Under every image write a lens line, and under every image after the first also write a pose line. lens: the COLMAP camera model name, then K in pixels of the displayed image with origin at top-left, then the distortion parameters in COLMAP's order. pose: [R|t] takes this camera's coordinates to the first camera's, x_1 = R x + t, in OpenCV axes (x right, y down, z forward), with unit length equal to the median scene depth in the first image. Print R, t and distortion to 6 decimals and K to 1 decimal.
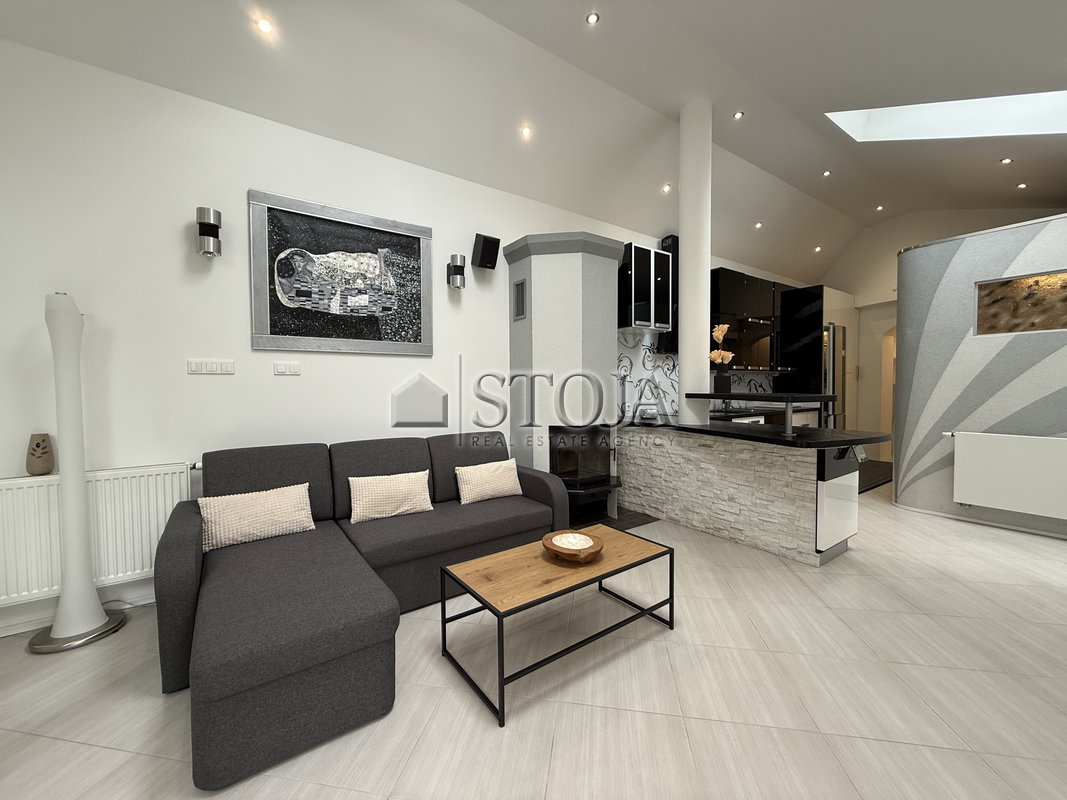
lens RADIAL K [[423.8, 0, 529.1], [0, 423.8, 398.8], [0, 0, 1]] dist [-0.001136, 0.000345]
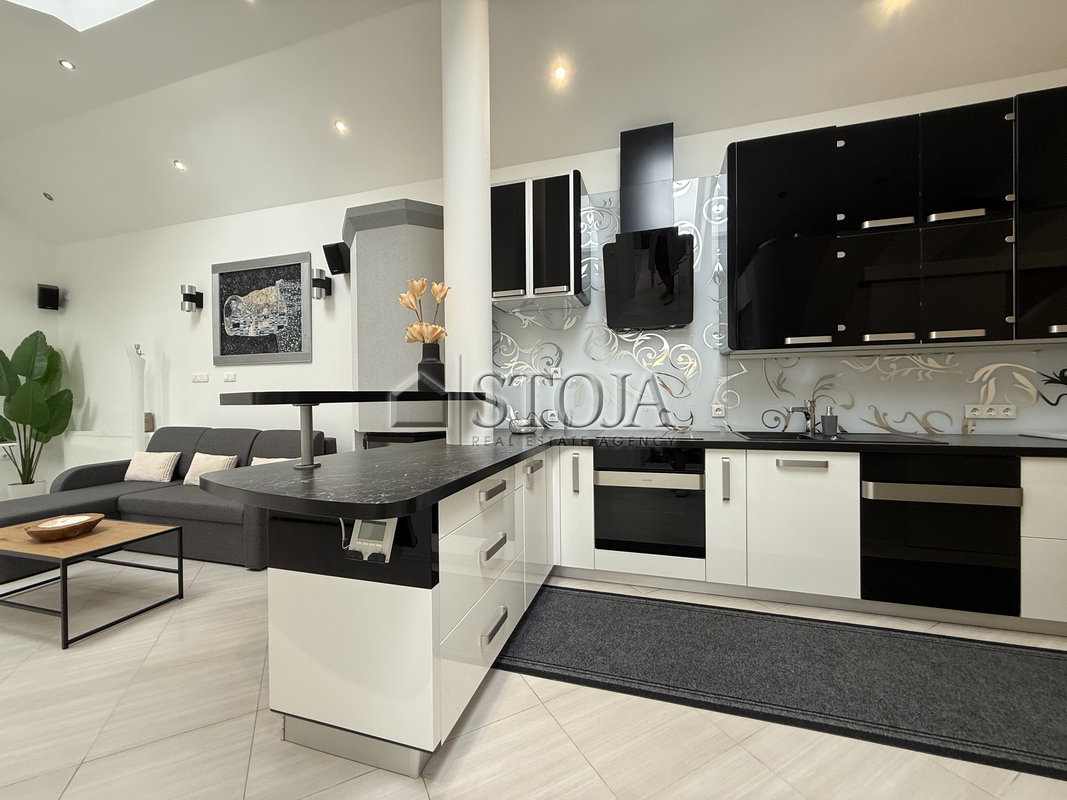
lens RADIAL K [[423.8, 0, 528.4], [0, 423.8, 398.2], [0, 0, 1]] dist [-0.001136, 0.000345]
pose [[0.613540, 0.004169, -0.789653, 1.061688], [-0.019736, 0.999755, -0.010056, -0.002503], [0.789417, 0.021754, 0.613472, 0.776968]]
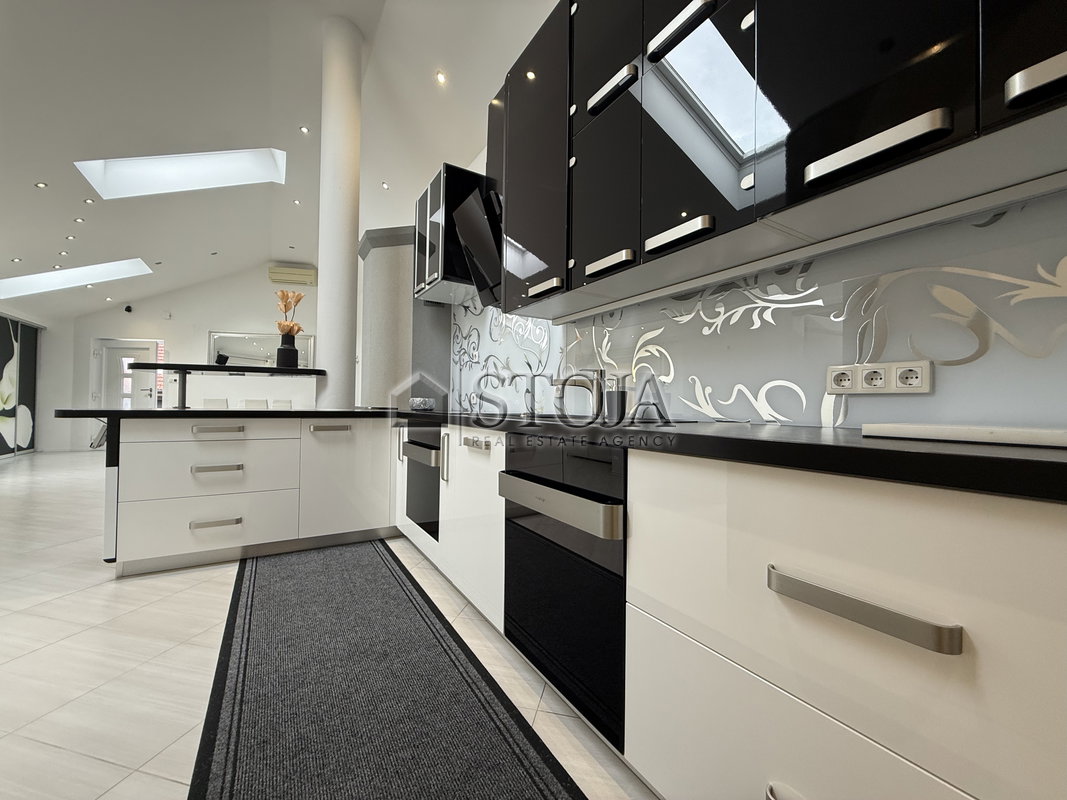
lens RADIAL K [[423.8, 0, 529.0], [0, 423.8, 397.8], [0, 0, 1]] dist [-0.001136, 0.000345]
pose [[-0.065072, -0.010313, -0.997827, 1.327361], [-0.046291, 0.998901, -0.007305, 0.027627], [0.996806, 0.045715, -0.065478, 1.612657]]
